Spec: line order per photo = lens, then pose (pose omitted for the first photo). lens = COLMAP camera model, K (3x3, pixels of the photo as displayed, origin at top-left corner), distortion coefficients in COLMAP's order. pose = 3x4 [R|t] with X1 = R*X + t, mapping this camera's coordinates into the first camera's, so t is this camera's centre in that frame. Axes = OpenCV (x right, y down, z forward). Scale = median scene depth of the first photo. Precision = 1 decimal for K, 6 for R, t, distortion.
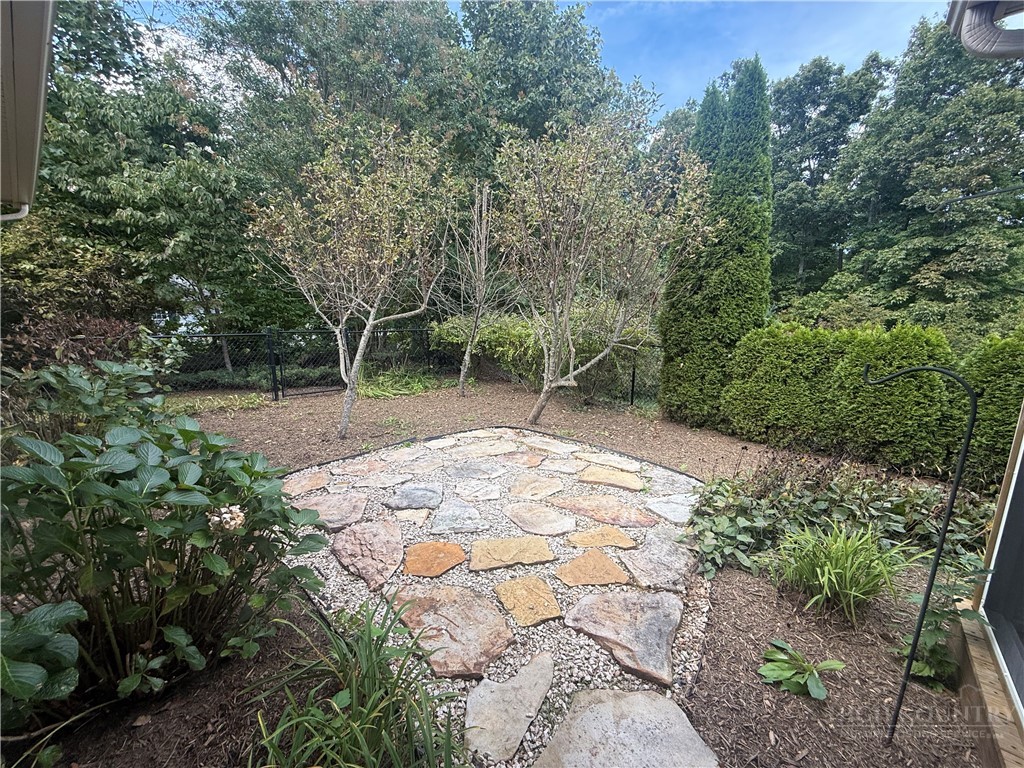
lens RADIAL K [[406.3, 0, 511.0], [0, 406.3, 384.2], [0, 0, 1]] dist [0.001205, -0.000123]
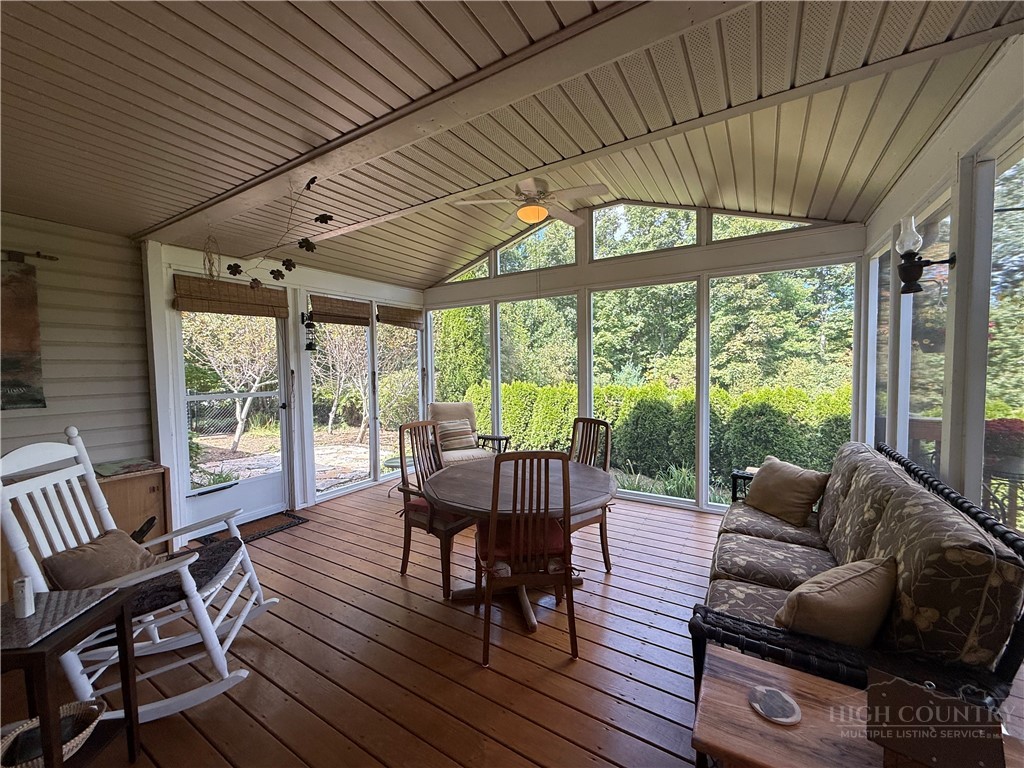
lens RADIAL K [[406.3, 0, 510.8], [0, 406.3, 387.1], [0, 0, 1]] dist [0.001205, -0.000123]
pose [[0.989569, -0.020078, 0.142652, 0.110720], [0.040236, 0.989353, -0.139866, 0.032168], [-0.138325, 0.144147, 0.979841, -0.193550]]
